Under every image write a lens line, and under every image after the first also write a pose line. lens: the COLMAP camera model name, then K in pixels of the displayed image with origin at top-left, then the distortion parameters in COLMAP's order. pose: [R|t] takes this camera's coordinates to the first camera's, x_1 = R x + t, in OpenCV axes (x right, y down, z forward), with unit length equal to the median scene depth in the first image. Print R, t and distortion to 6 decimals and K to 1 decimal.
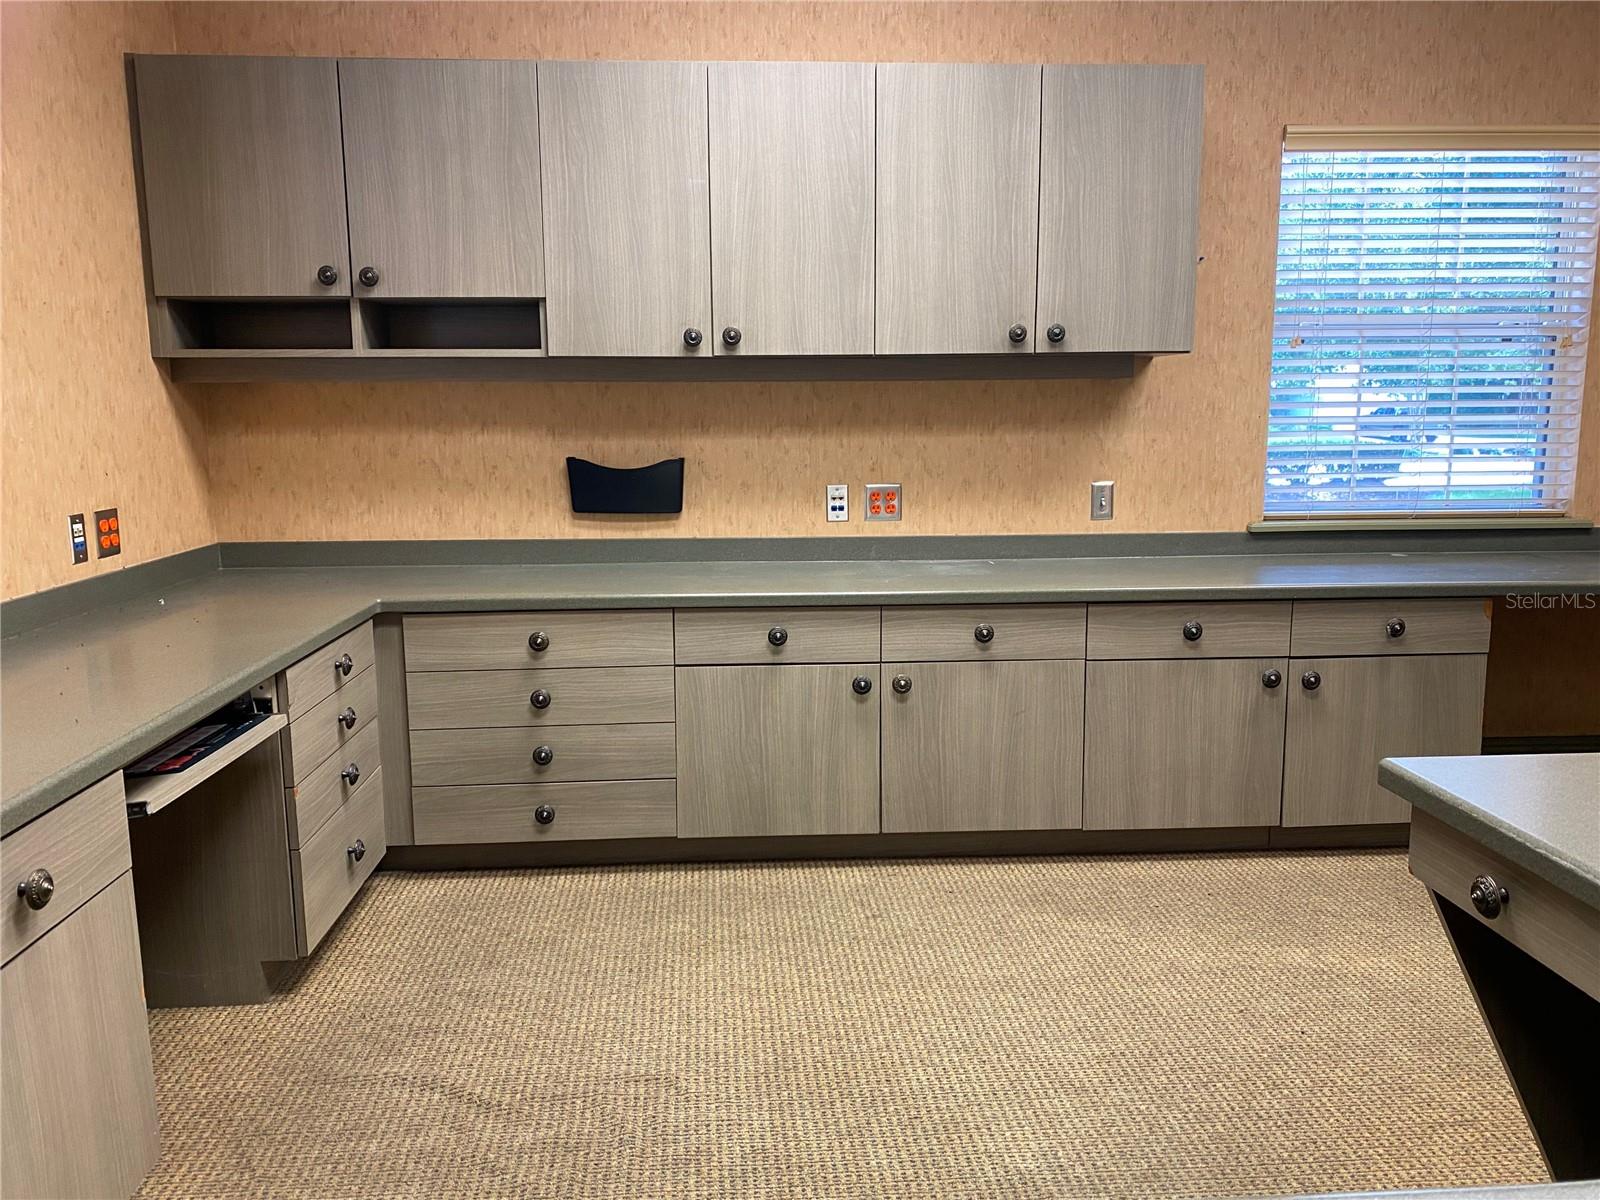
lens RADIAL K [[1250.6, 0, 801.1], [0, 1250.6, 600.3], [0, 0, 1]] dist [0.056854, 0.001912]
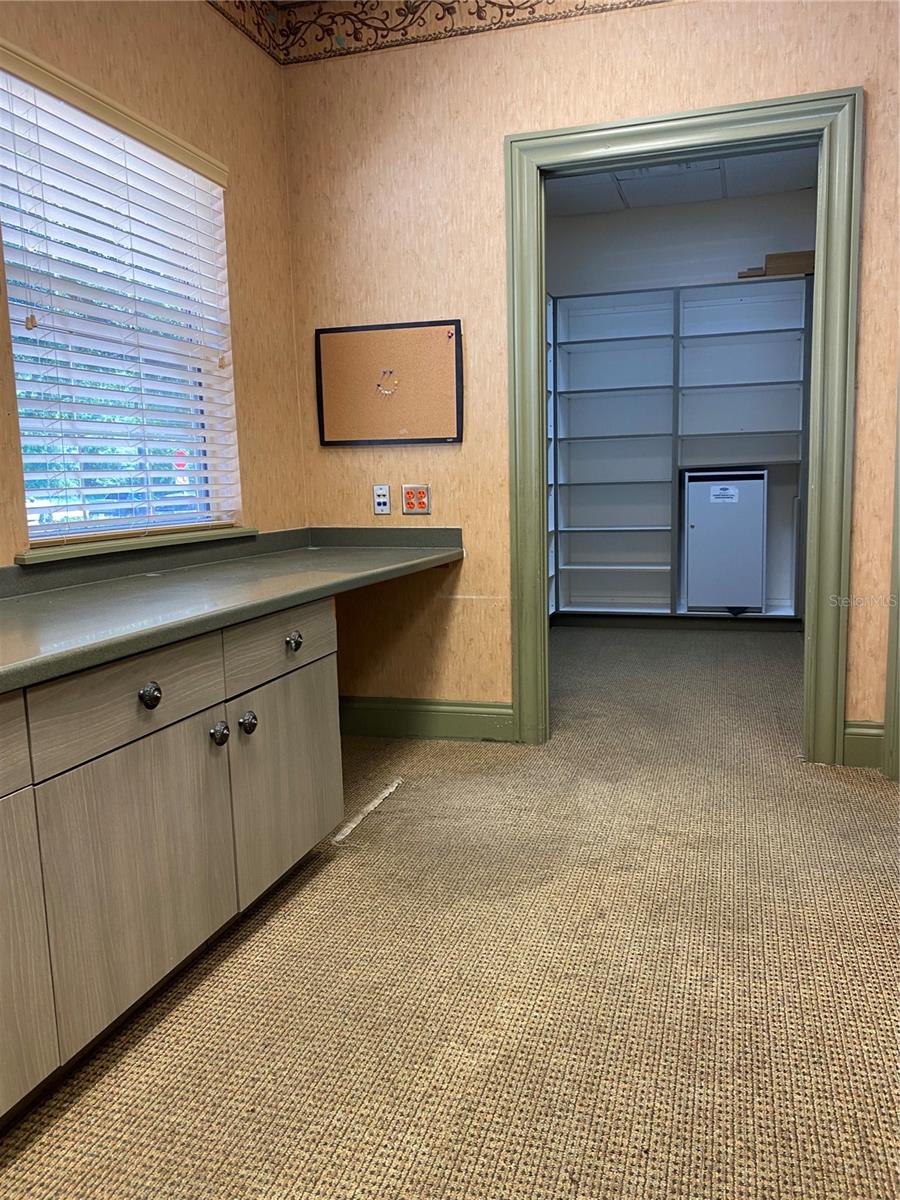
lens RADIAL K [[937.9, 0, 457.8], [0, 937.9, 602.1], [0, 0, 1]] dist [0.056854, 0.001912]
pose [[0.350538, -0.130695, 0.927384, -0.102462], [0.168690, 0.982831, 0.074746, -0.035544], [-0.921231, 0.130239, 0.366566, 0.637514]]
